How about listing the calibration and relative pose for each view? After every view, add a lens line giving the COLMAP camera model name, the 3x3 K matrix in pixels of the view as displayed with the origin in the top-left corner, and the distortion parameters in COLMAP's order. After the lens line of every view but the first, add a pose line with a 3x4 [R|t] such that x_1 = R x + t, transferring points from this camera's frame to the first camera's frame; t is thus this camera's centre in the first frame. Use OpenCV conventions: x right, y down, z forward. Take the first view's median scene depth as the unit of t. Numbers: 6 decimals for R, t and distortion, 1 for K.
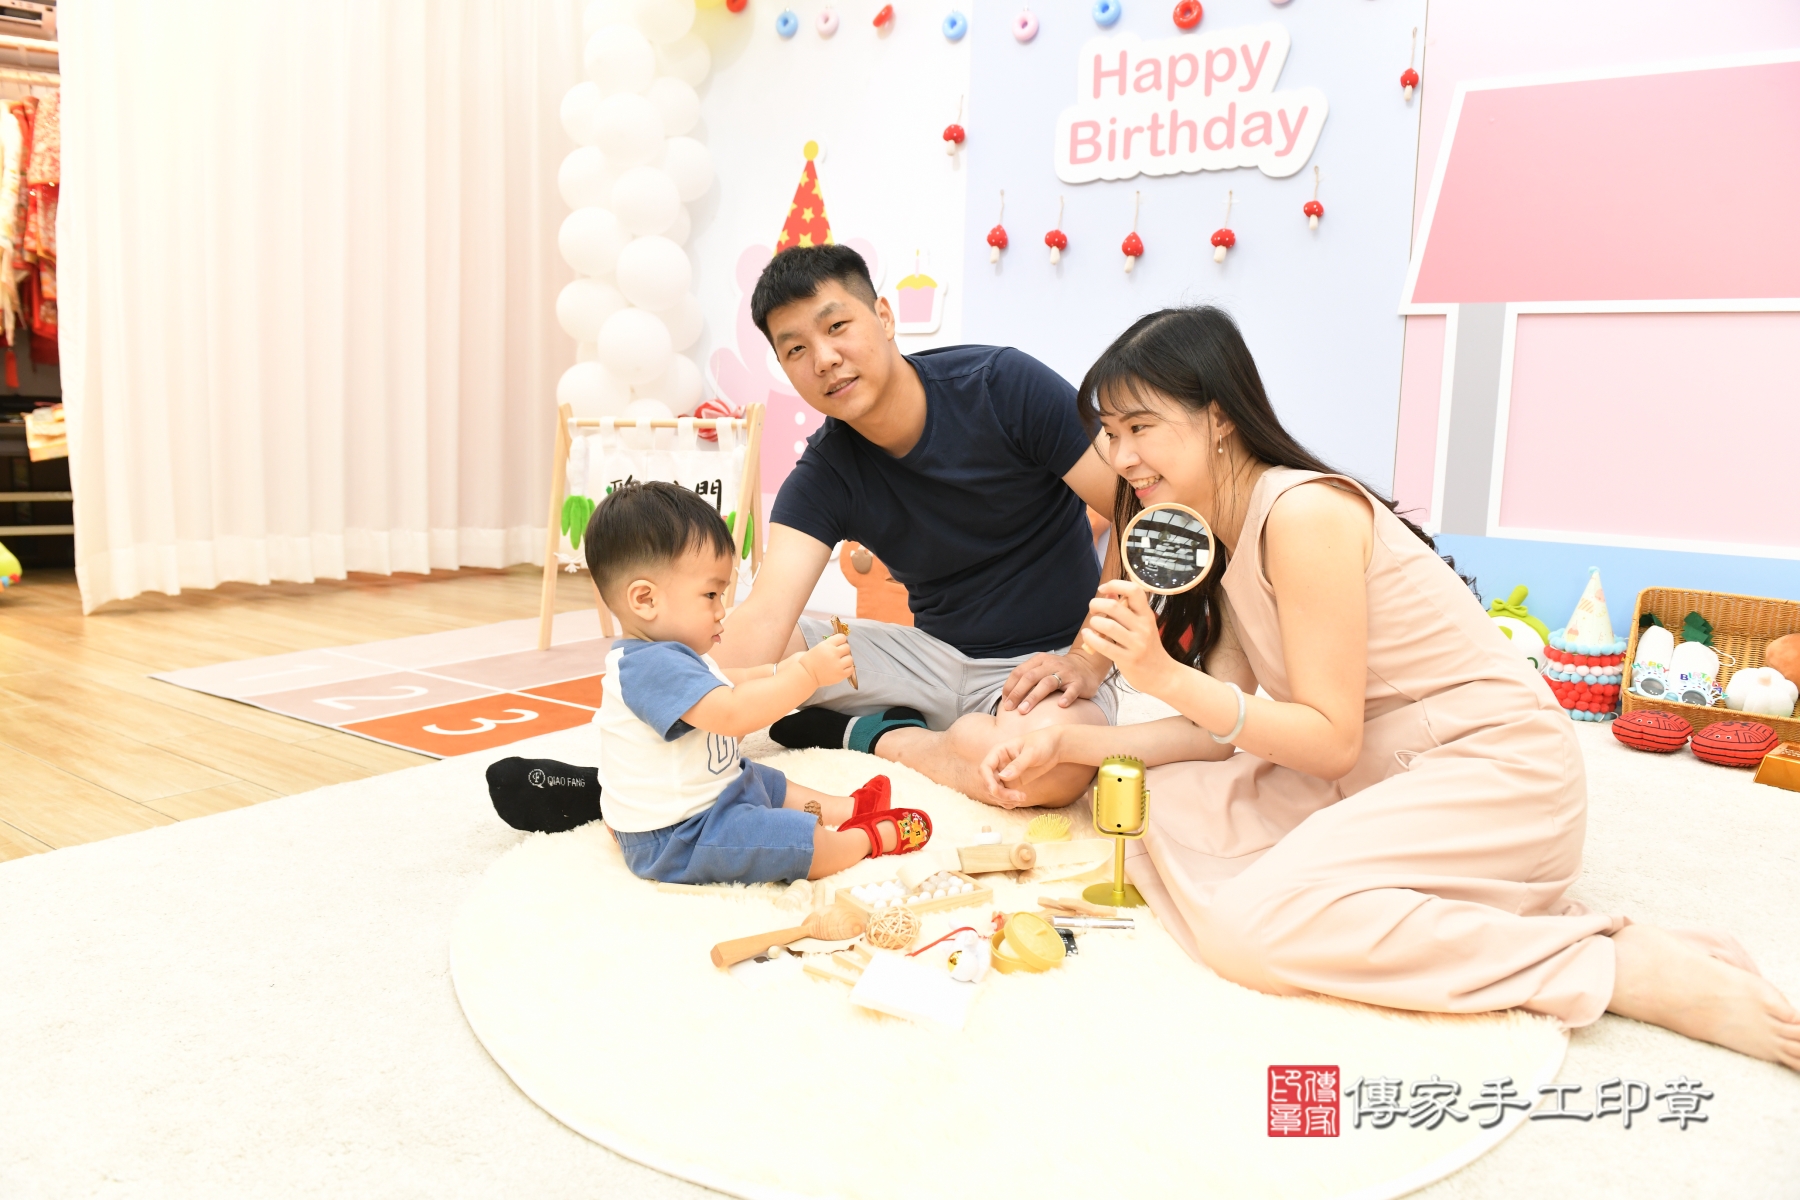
lens RADIAL K [[1231.3, 0, 881.2], [0, 1231.3, 608.3], [0, 0, 1]] dist [-0.052757, -0.001376]
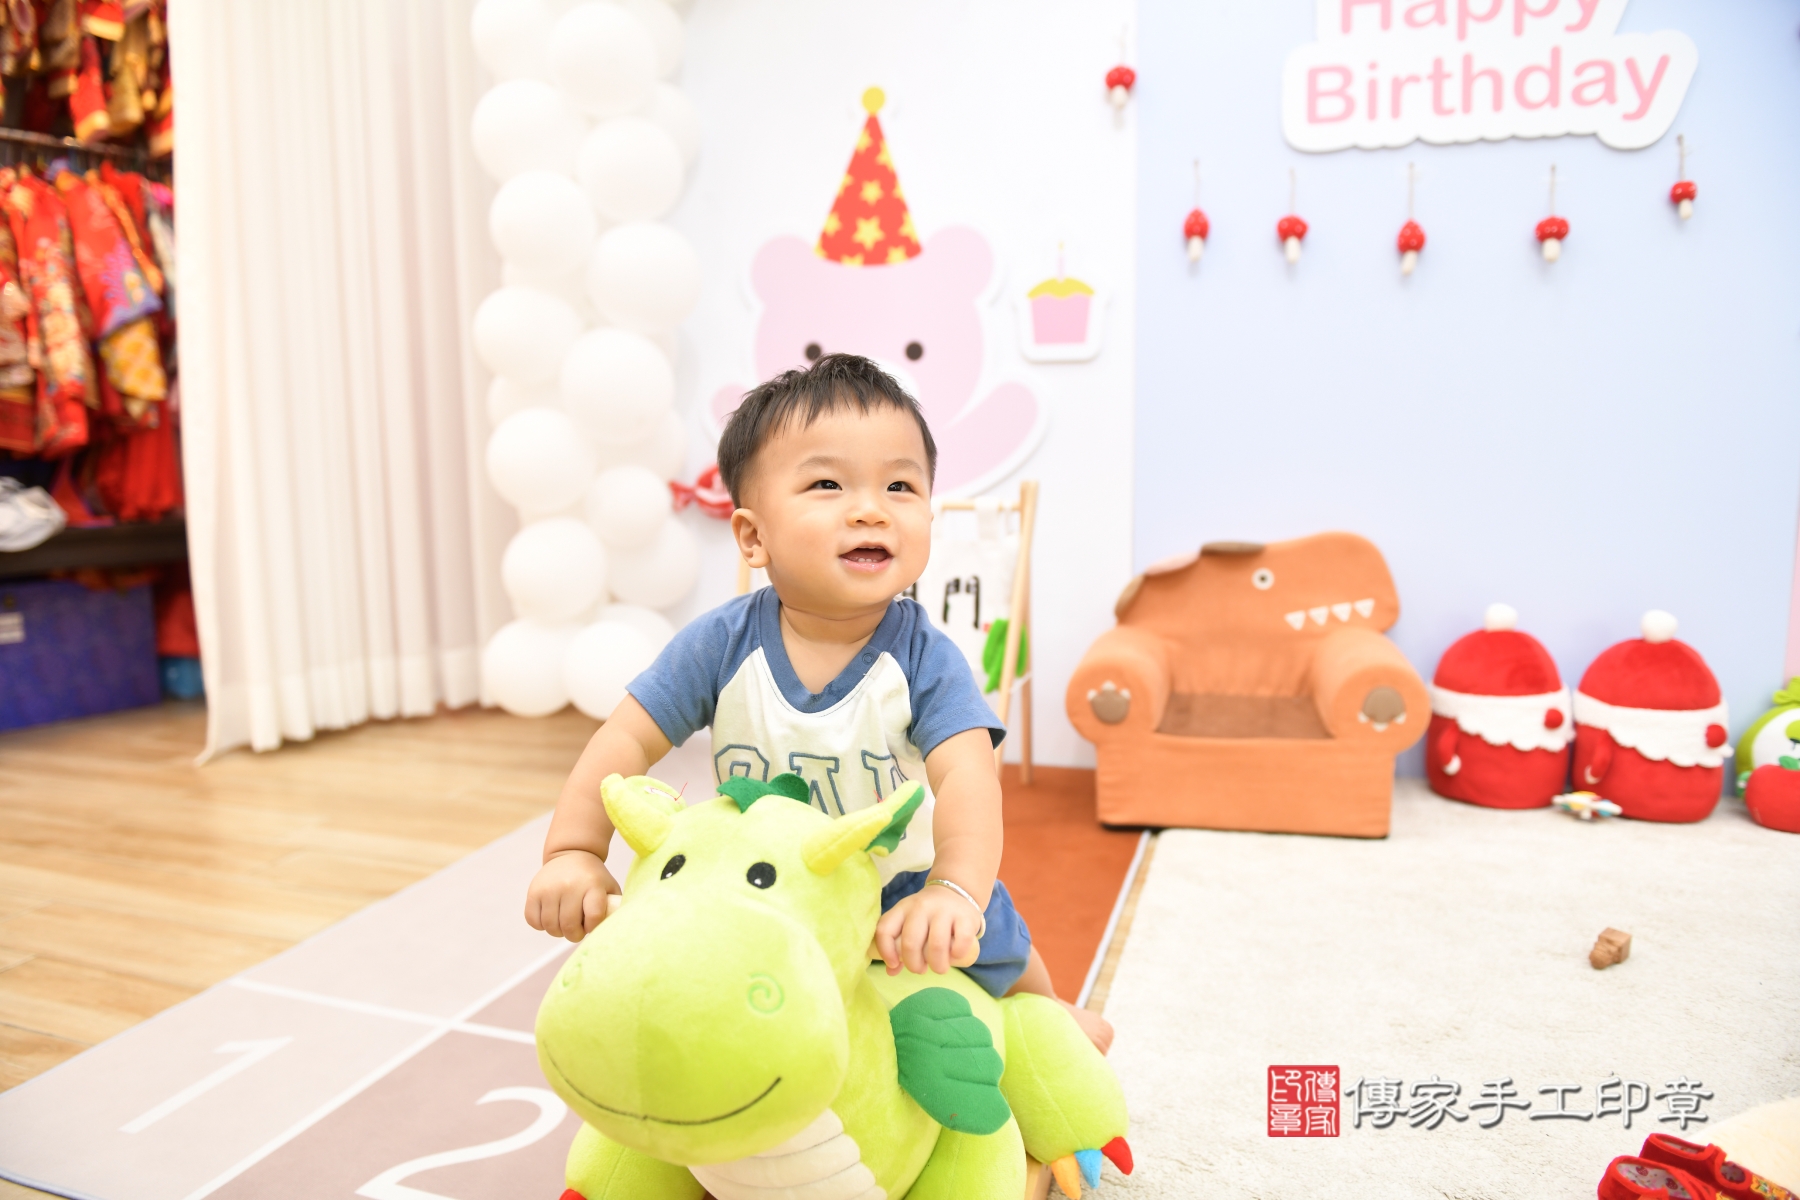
lens RADIAL K [[1231.3, 0, 881.6], [0, 1231.3, 609.8], [0, 0, 1]] dist [-0.052757, -0.001376]
pose [[0.958617, -0.075182, 0.274591, -0.316055], [0.077390, 0.996997, 0.002800, -0.103992], [-0.273977, 0.018566, 0.961557, 0.402303]]
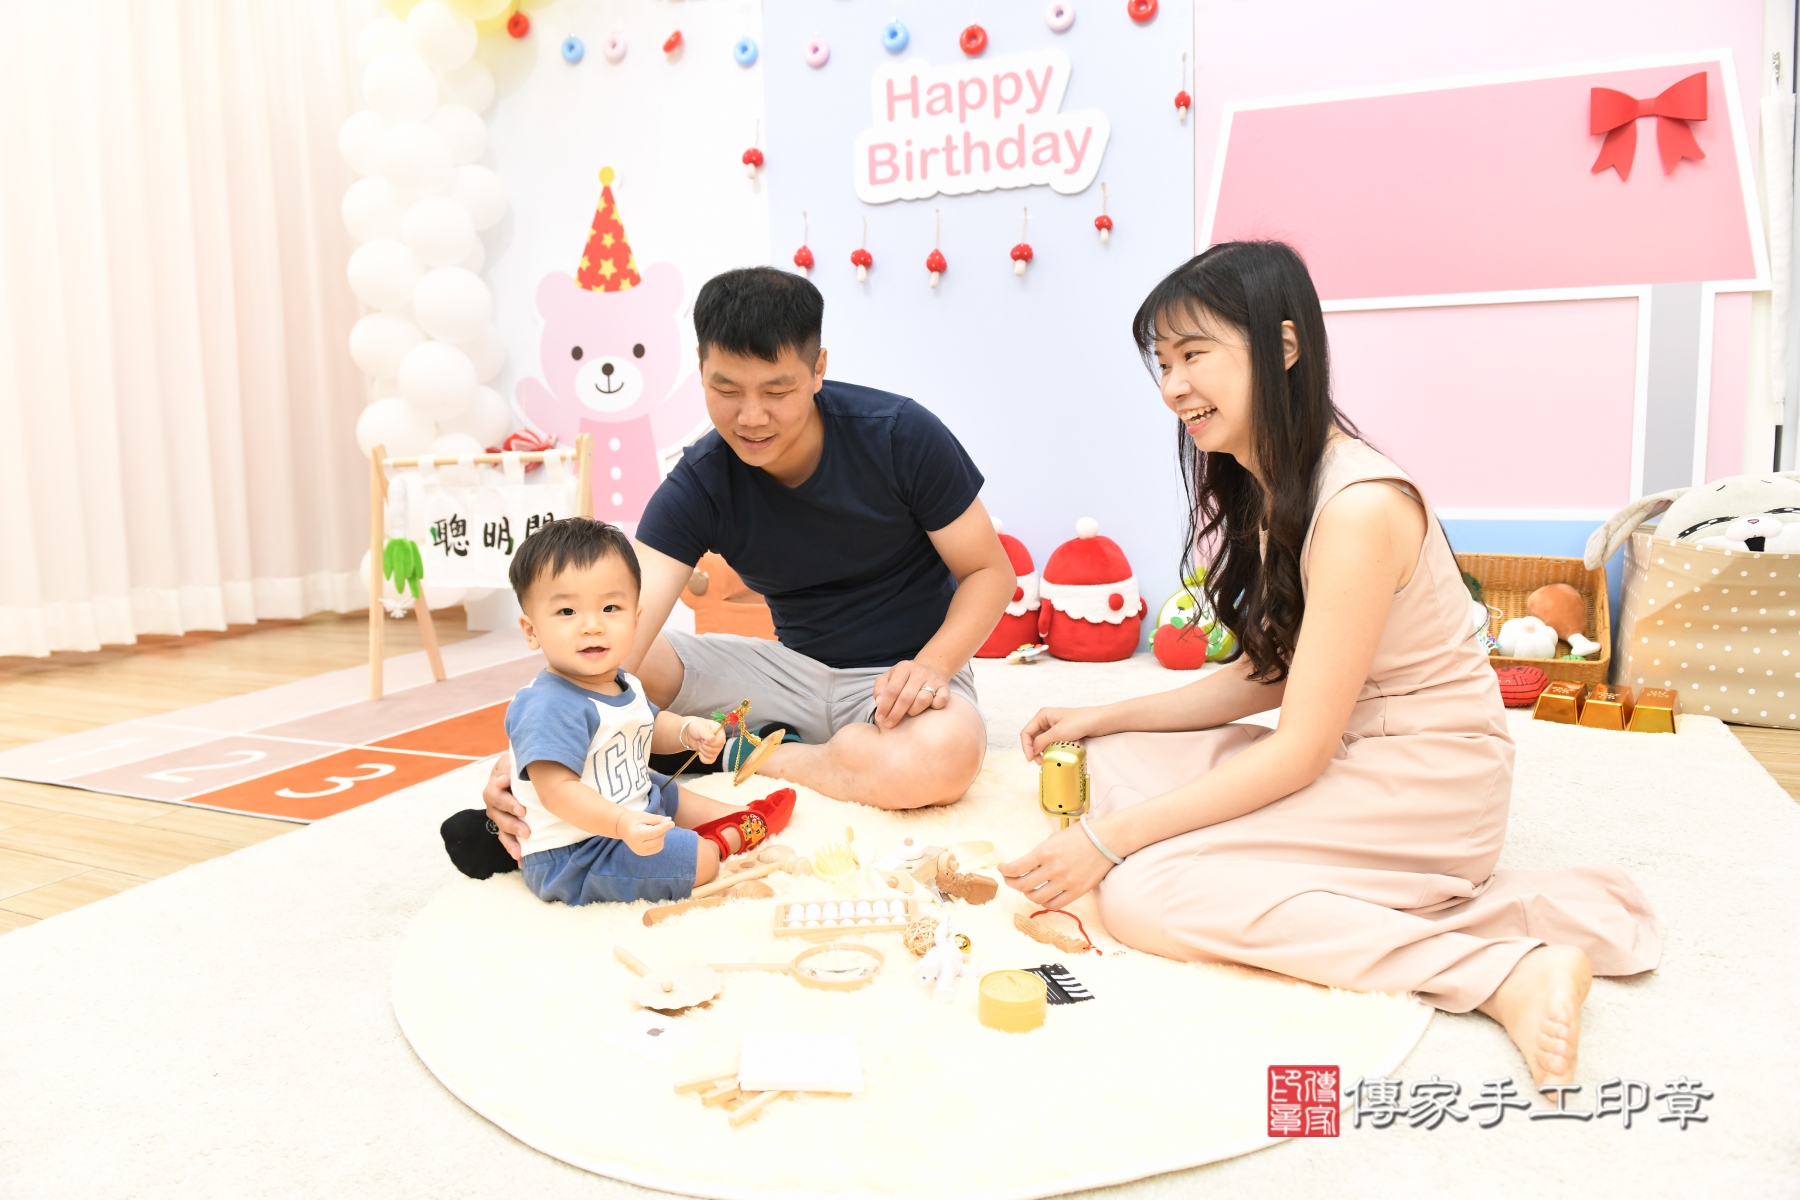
lens RADIAL K [[1231.3, 0, 883.8], [0, 1231.3, 607.6], [0, 0, 1]] dist [-0.052757, -0.001376]
pose [[0.981041, -0.079383, 0.176799, -0.047218], [0.080562, 0.996749, 0.000510, -0.006970], [-0.176265, 0.013743, 0.984247, -0.017638]]
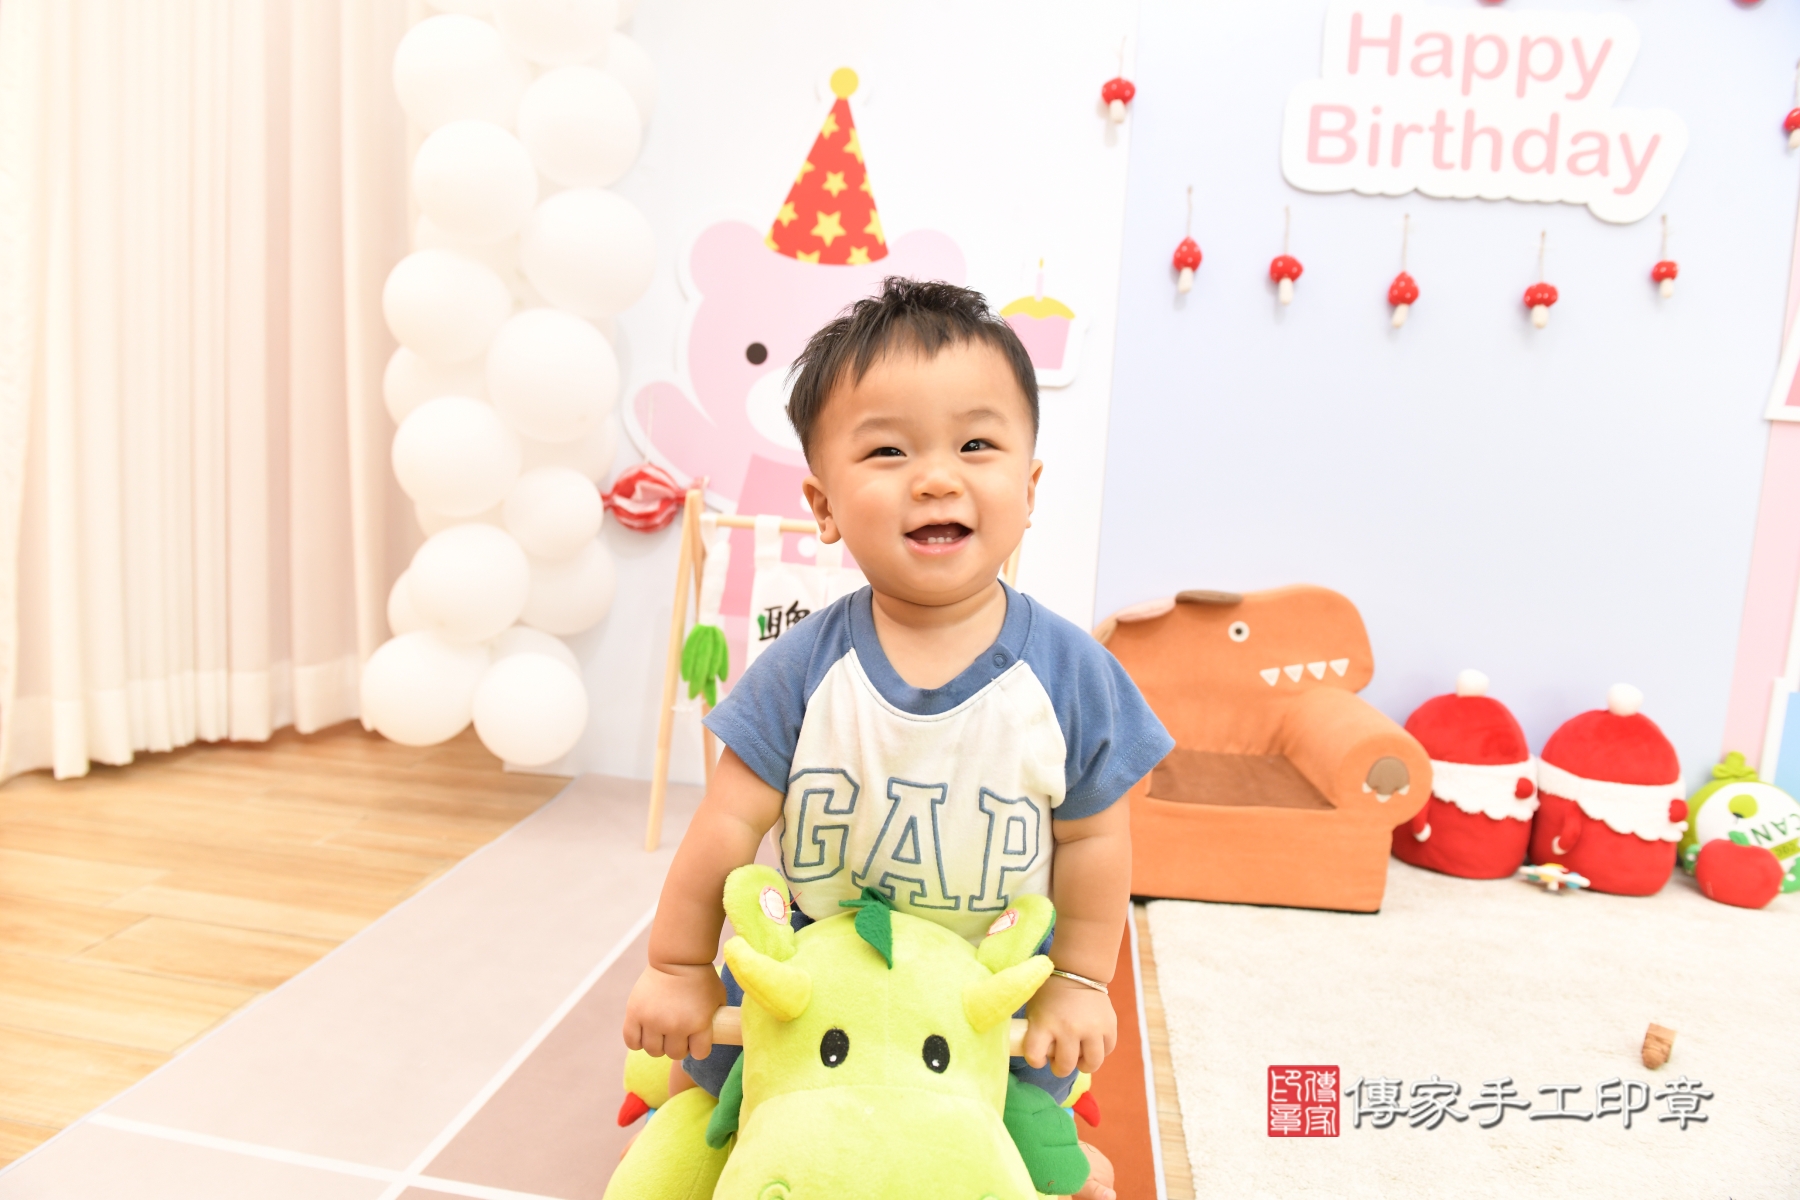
lens RADIAL K [[1231.3, 0, 881.7], [0, 1231.3, 604.6], [0, 0, 1]] dist [-0.052757, -0.001376]
pose [[0.895316, -0.029013, 0.444485, -0.390966], [0.028582, 0.999562, 0.007673, -0.130248], [-0.444513, 0.005834, 0.895753, 0.510776]]
